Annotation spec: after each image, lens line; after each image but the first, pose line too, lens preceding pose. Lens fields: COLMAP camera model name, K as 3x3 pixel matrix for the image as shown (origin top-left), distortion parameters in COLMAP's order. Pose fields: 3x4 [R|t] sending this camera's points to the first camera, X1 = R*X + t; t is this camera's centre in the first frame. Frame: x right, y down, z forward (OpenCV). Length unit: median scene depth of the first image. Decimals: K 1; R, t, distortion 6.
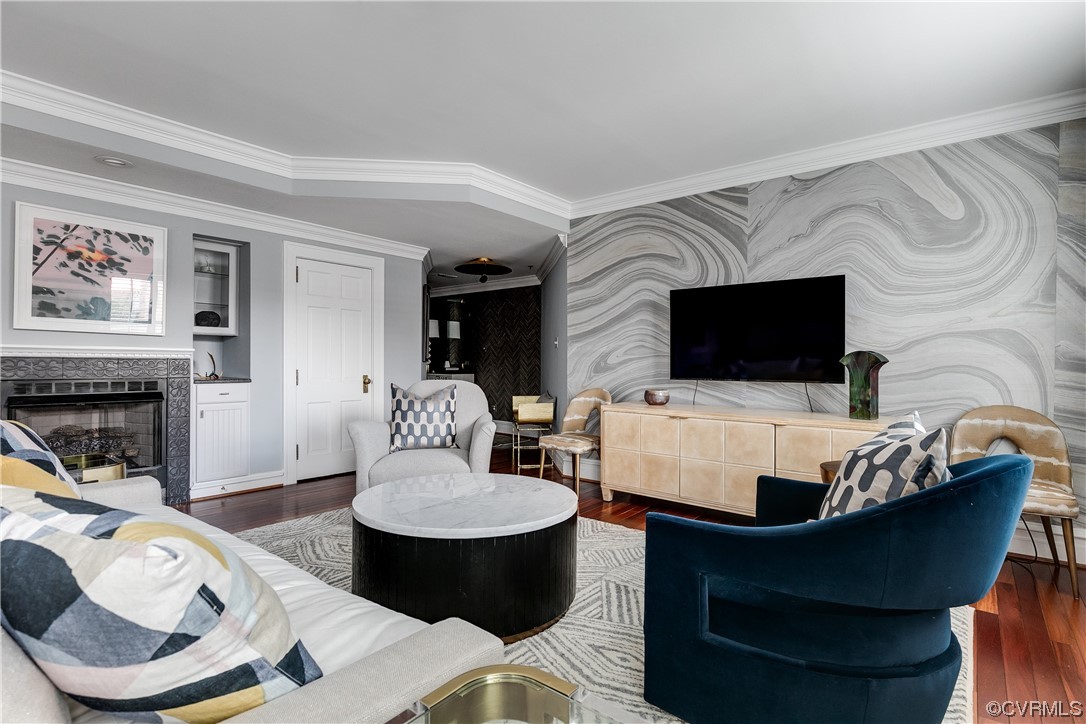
lens RADIAL K [[533.1, 0, 543.0], [0, 533.1, 362.0], [0, 0, 1]] dist [0.004168, 0.000568]
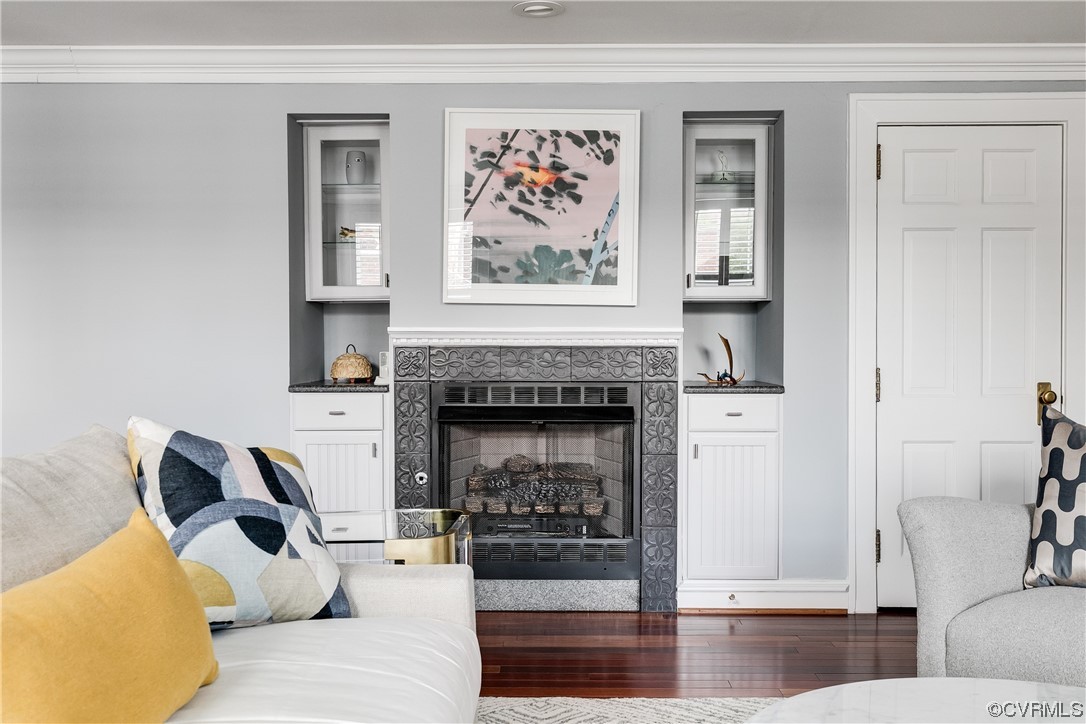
lens RADIAL K [[1050.0, 0, 543.0], [0, 1050.0, 362.0], [0, 0, 1]] dist [0.008464, -0.002999]
pose [[0.629581, 0.002733, -0.776930, 0.082012], [0.004971, 0.999959, 0.007546, 0.000839], [0.776919, -0.008613, 0.629542, 0.254567]]
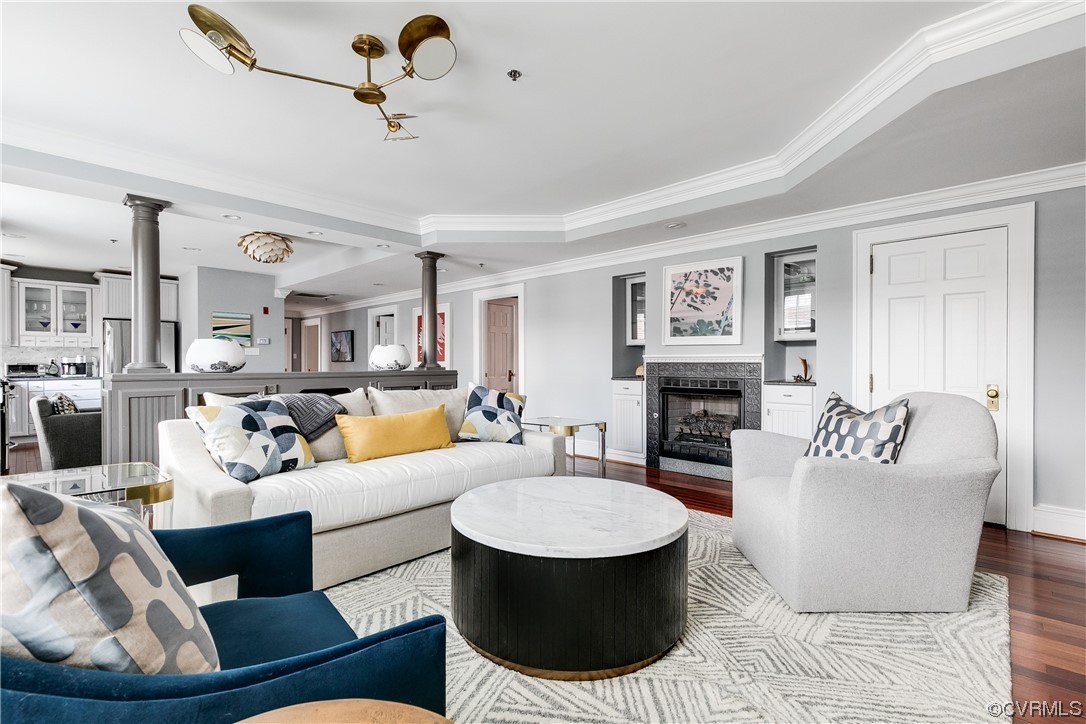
lens RADIAL K [[496.9, 0, 543.0], [0, 496.9, 362.0], [0, 0, 1]] dist [0.015765, -0.000163]
pose [[-0.071859, -0.011555, -0.997348, 0.493787], [-0.001784, 0.999933, -0.011456, 0.005894], [0.997413, 0.000956, -0.071875, 0.673822]]
